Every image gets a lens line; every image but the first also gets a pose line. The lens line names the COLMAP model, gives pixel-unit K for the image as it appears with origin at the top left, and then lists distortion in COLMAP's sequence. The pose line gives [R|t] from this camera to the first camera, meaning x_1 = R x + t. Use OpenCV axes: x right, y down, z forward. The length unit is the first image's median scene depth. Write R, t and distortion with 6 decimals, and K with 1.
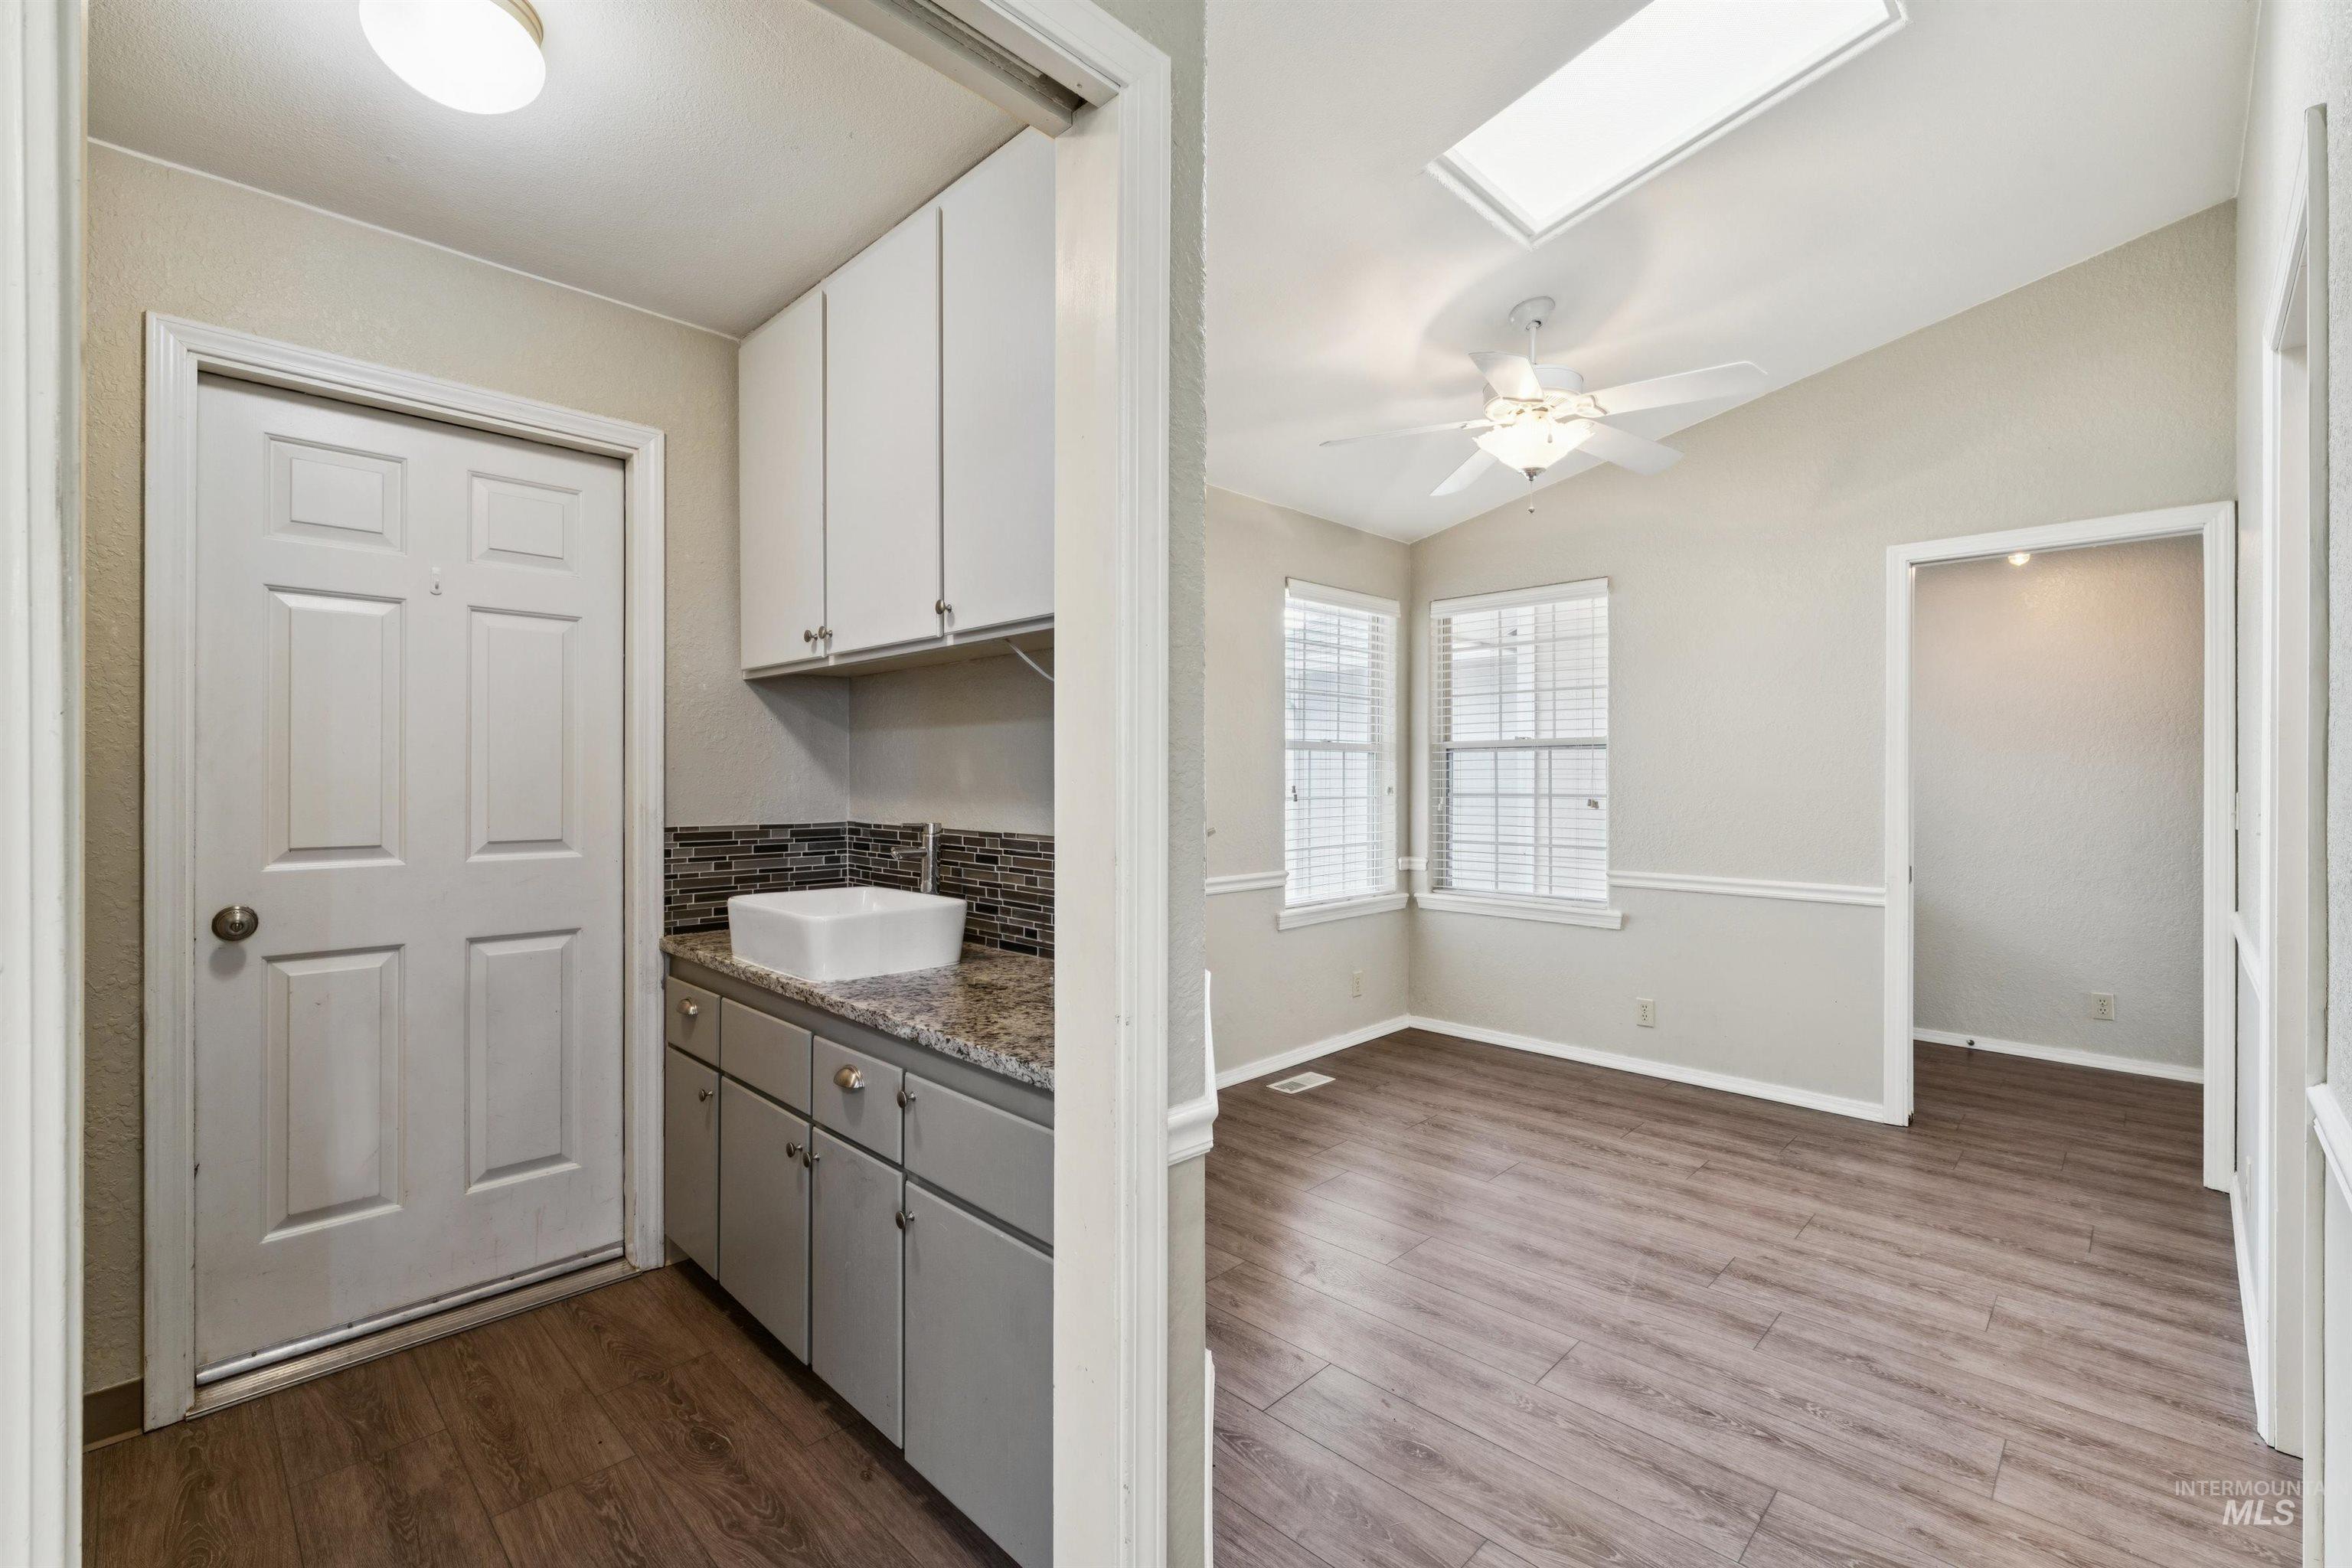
lens RADIAL K [[1008.0, 0, 1181.9], [0, 1008.0, 779.2], [0, 0, 1]] dist [-0.003015, -0.000736]
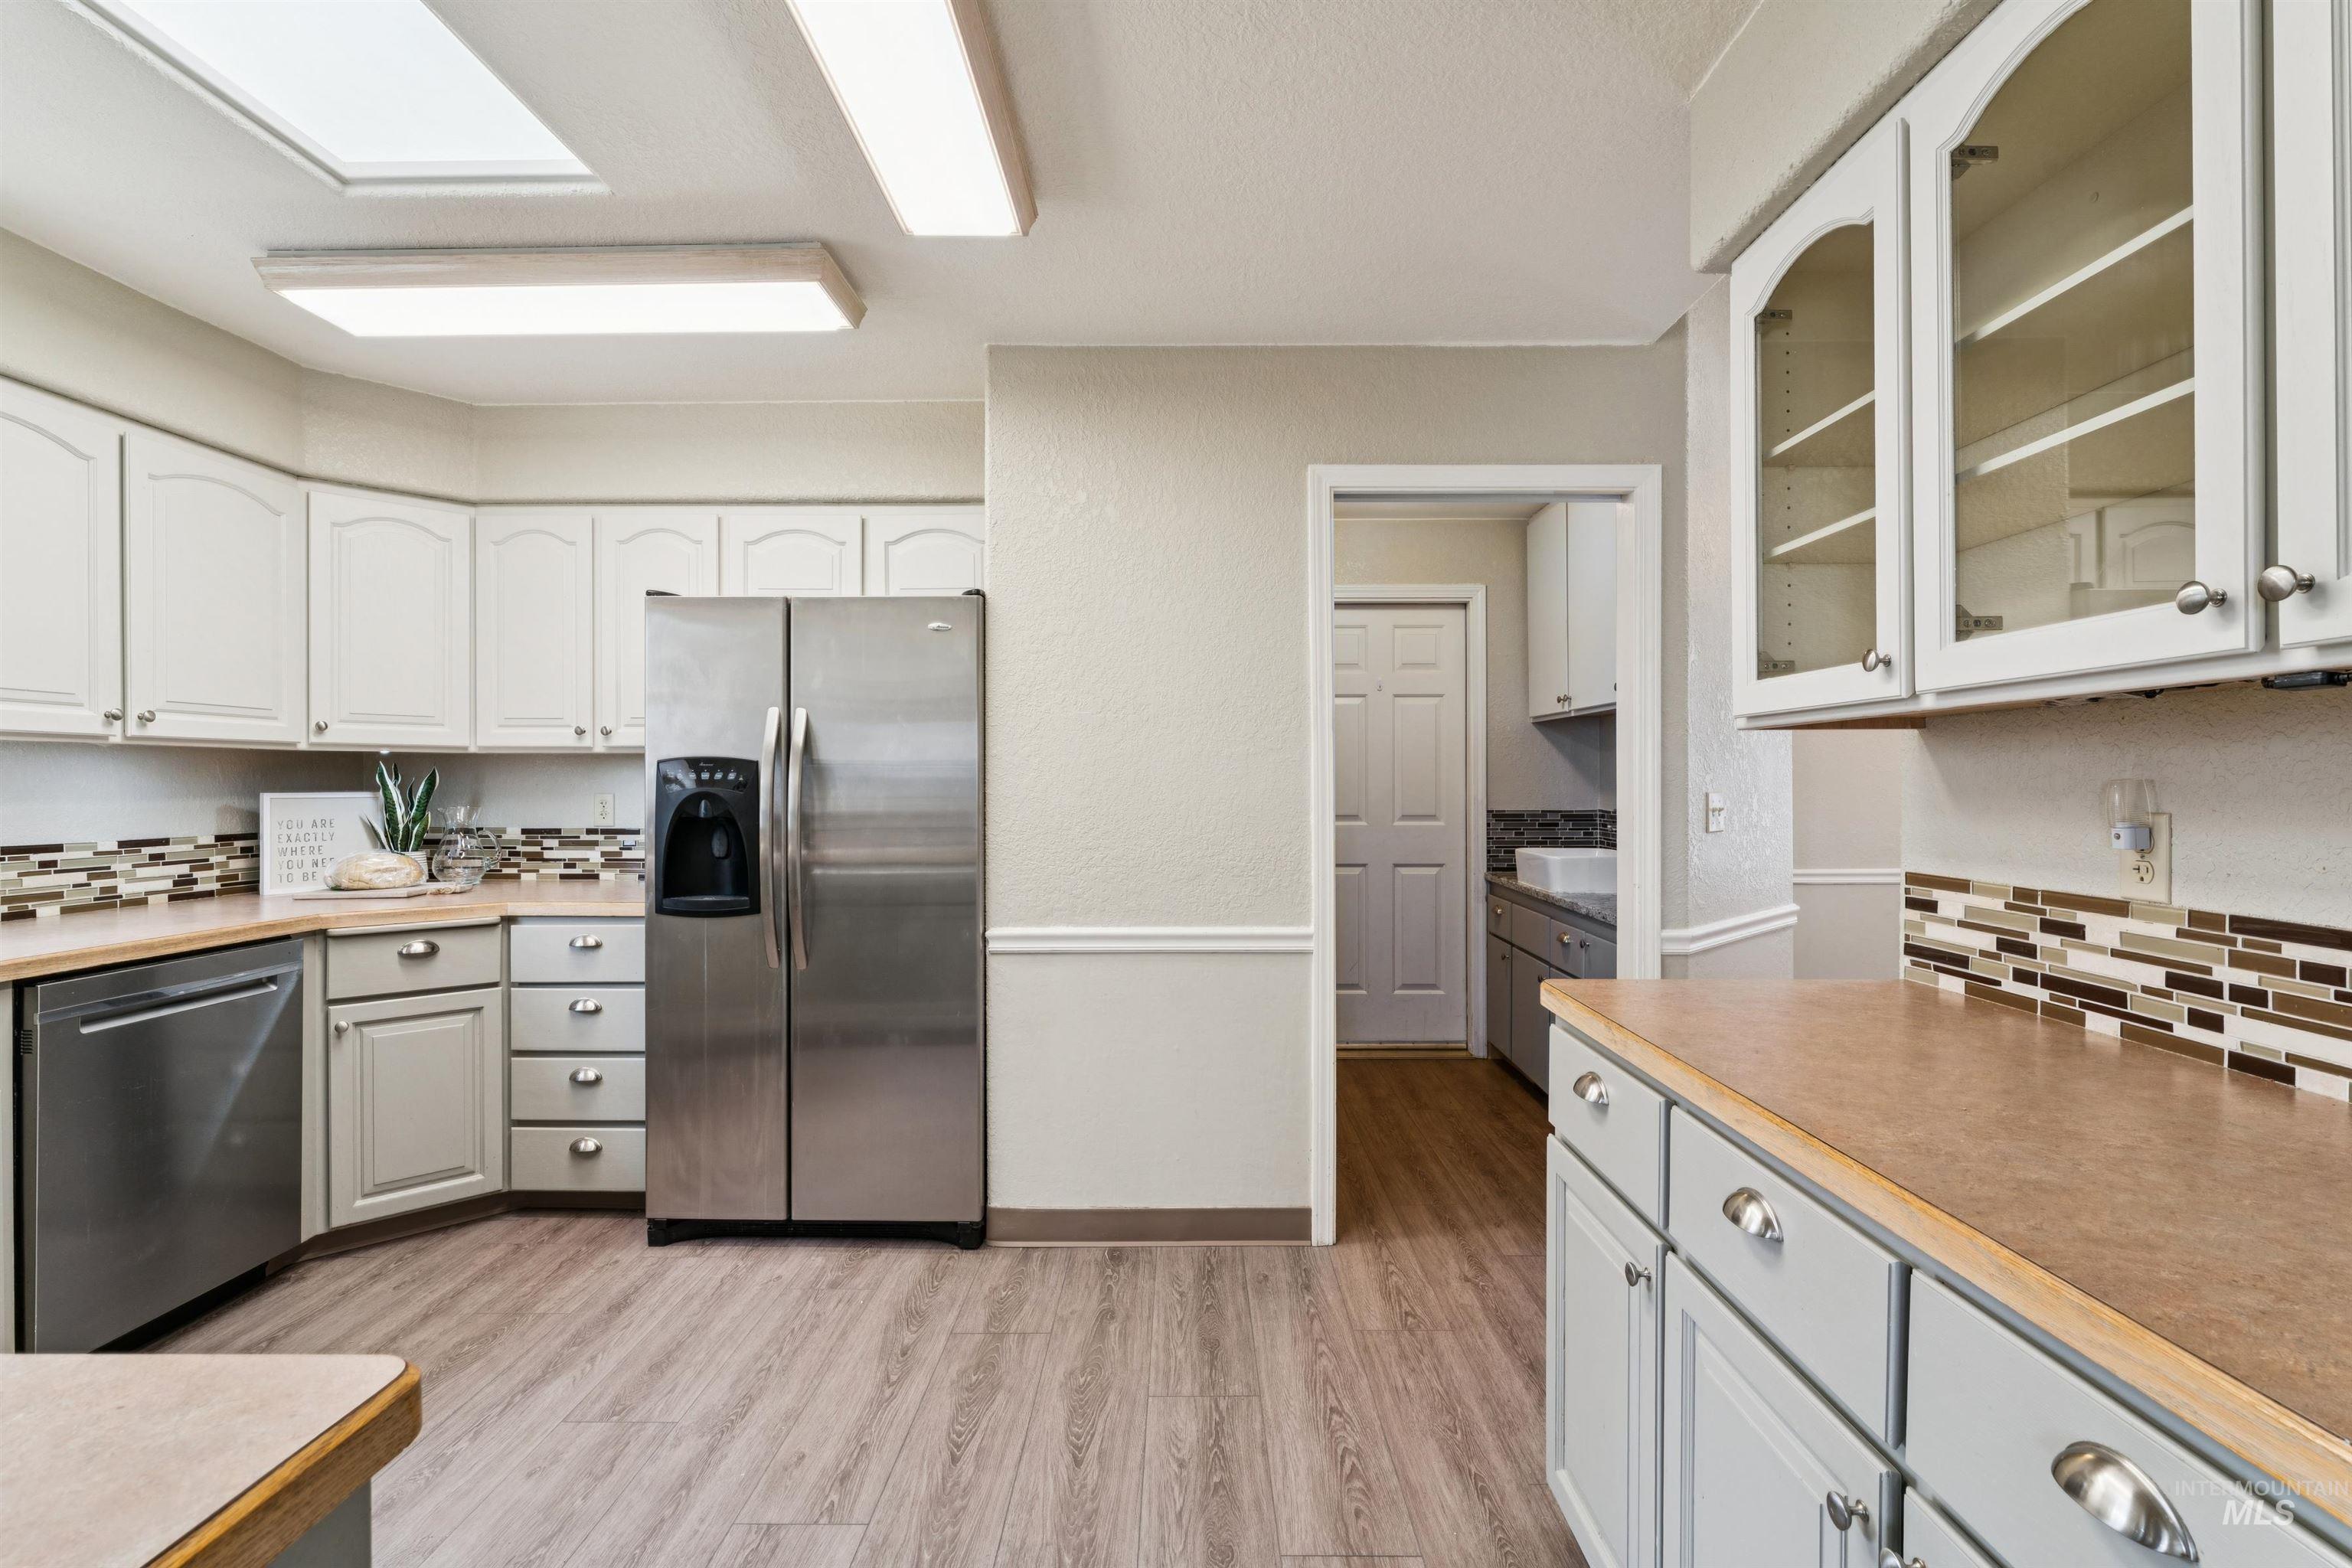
lens RADIAL K [[1038.4, 0, 1184.5], [0, 1038.4, 781.3], [0, 0, 1]] dist [-0.000912, 0.000206]
pose [[0.696390, -0.002098, -0.717661, 0.425884], [0.004199, 0.999991, 0.001152, -0.006534], [0.717652, -0.003816, 0.696392, -0.650746]]
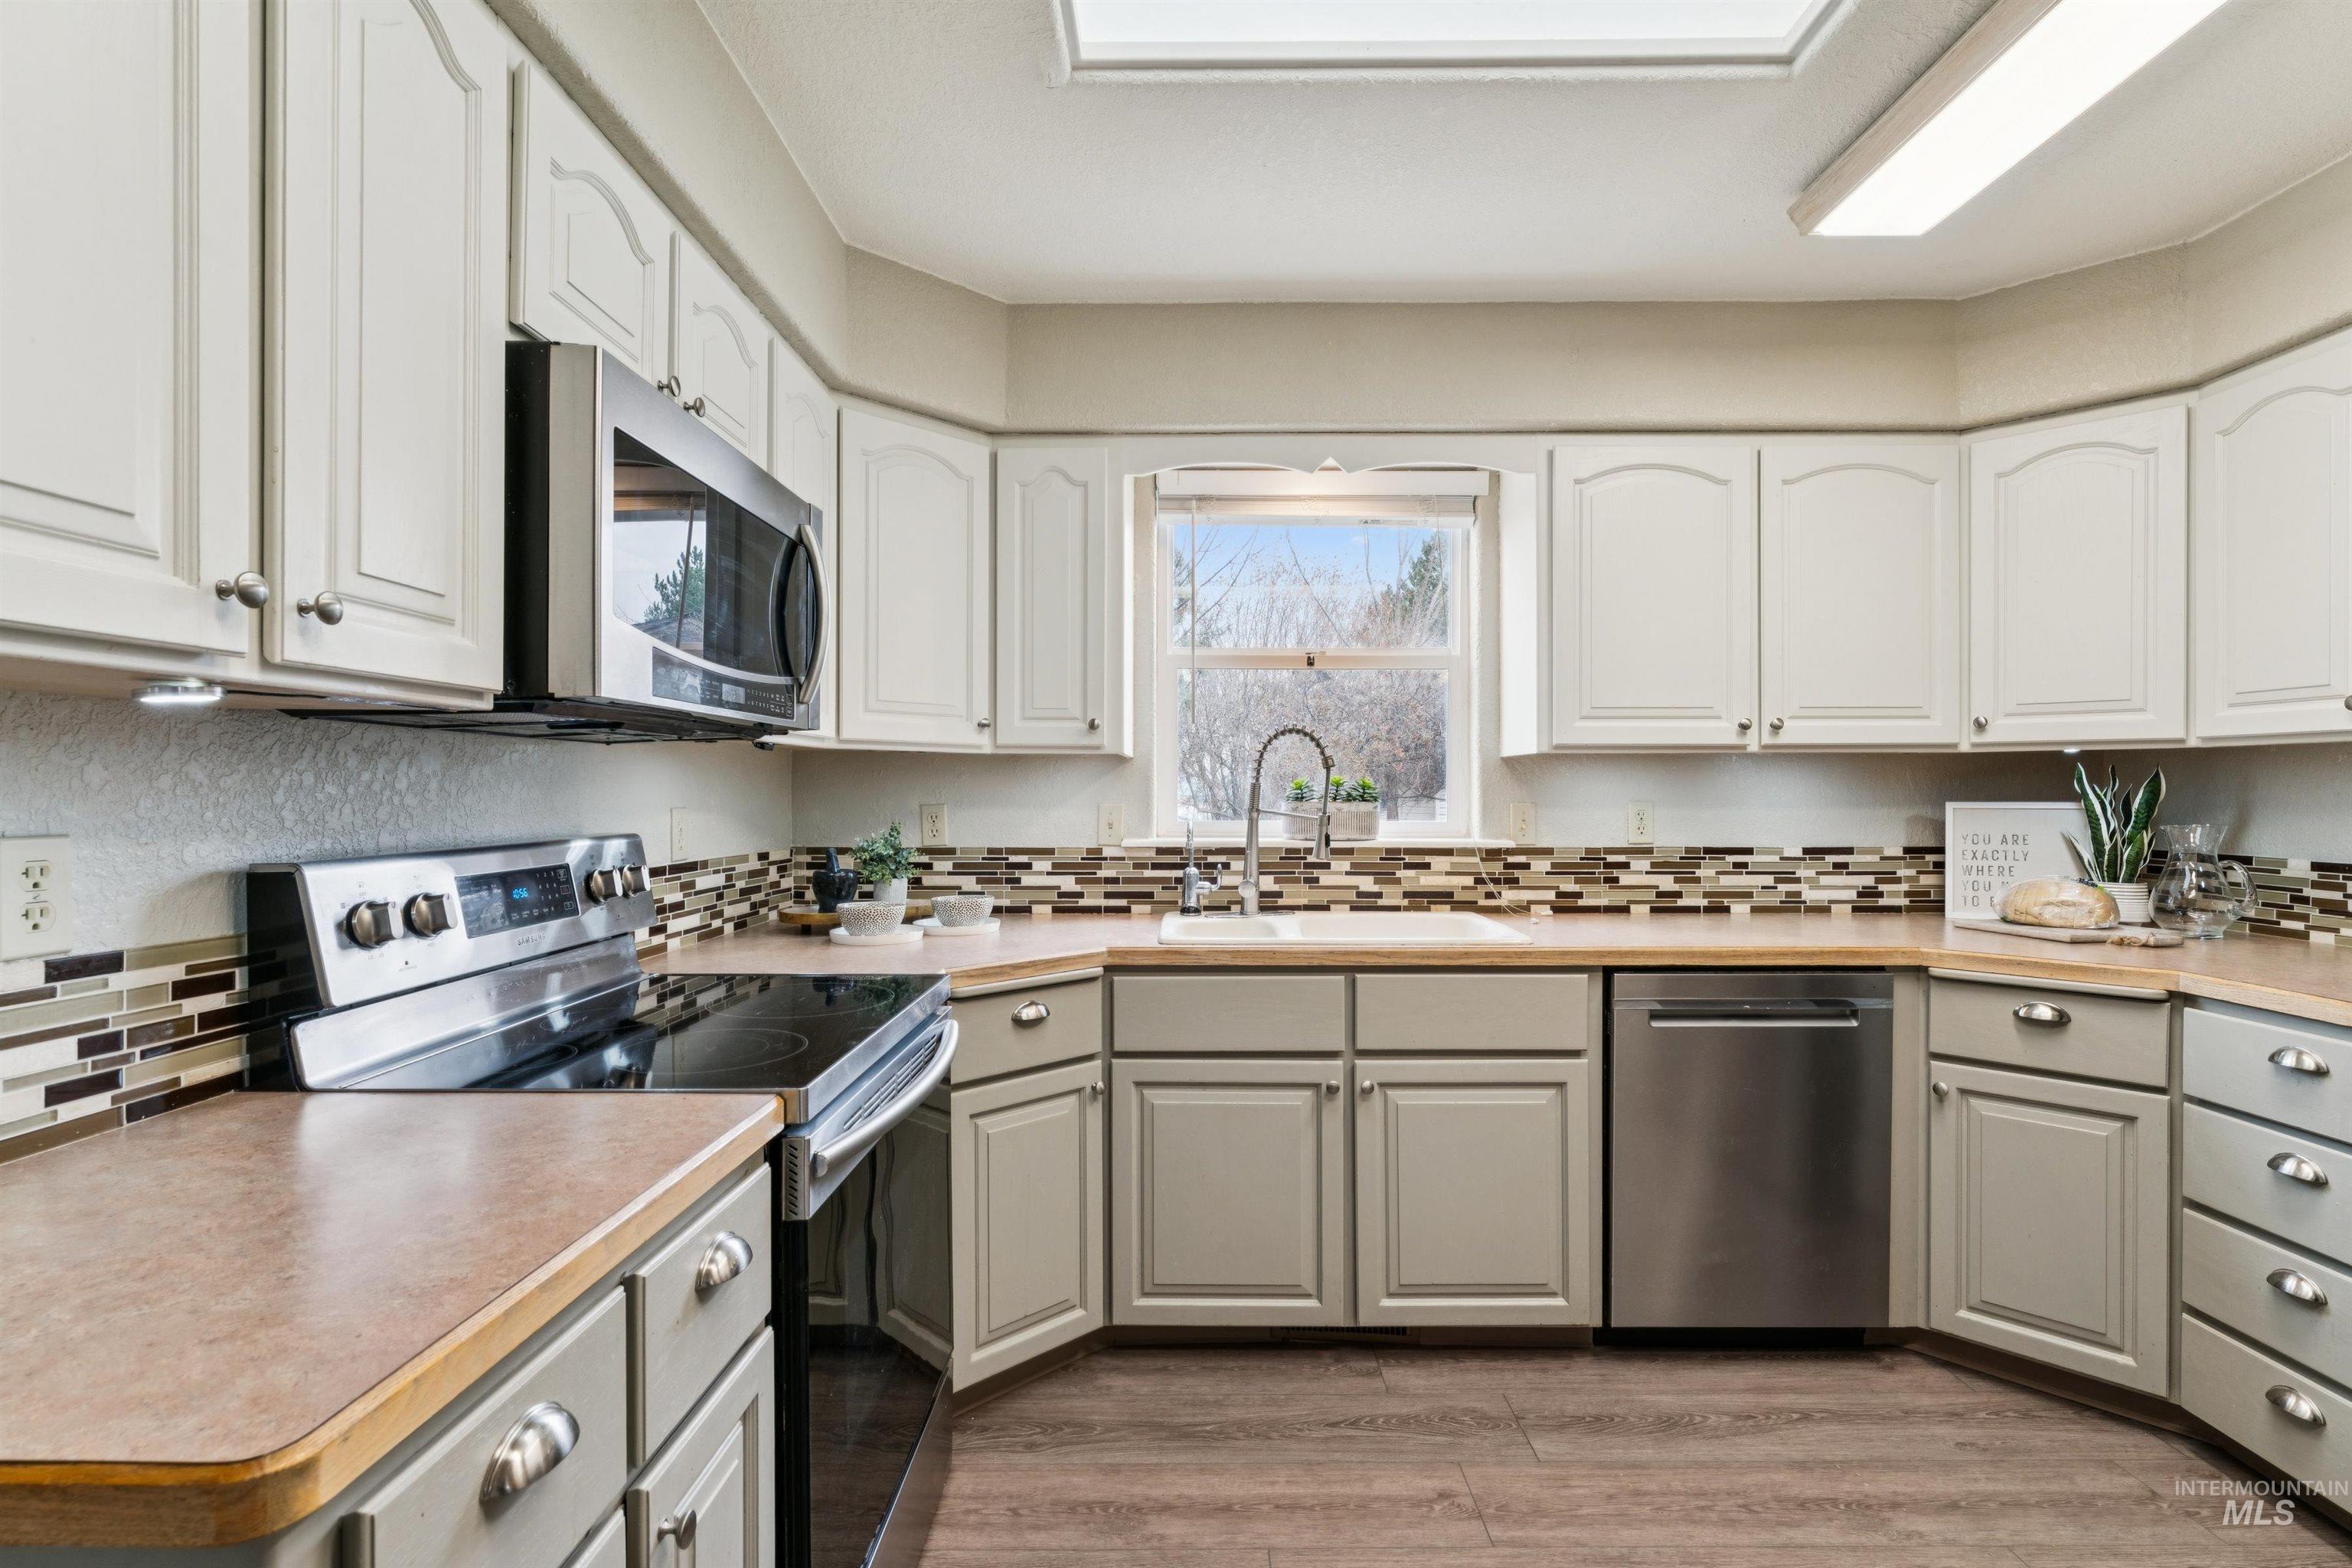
lens RADIAL K [[1086.0, 0, 1185.0], [0, 1086.0, 798.0], [0, 0, 1]] dist [-0.002488, 0.000219]
pose [[-0.714709, 0.005583, -0.699399, 0.153923], [0.003779, 0.999984, 0.004121, -0.007892], [0.699411, 0.000302, -0.714719, -0.328969]]
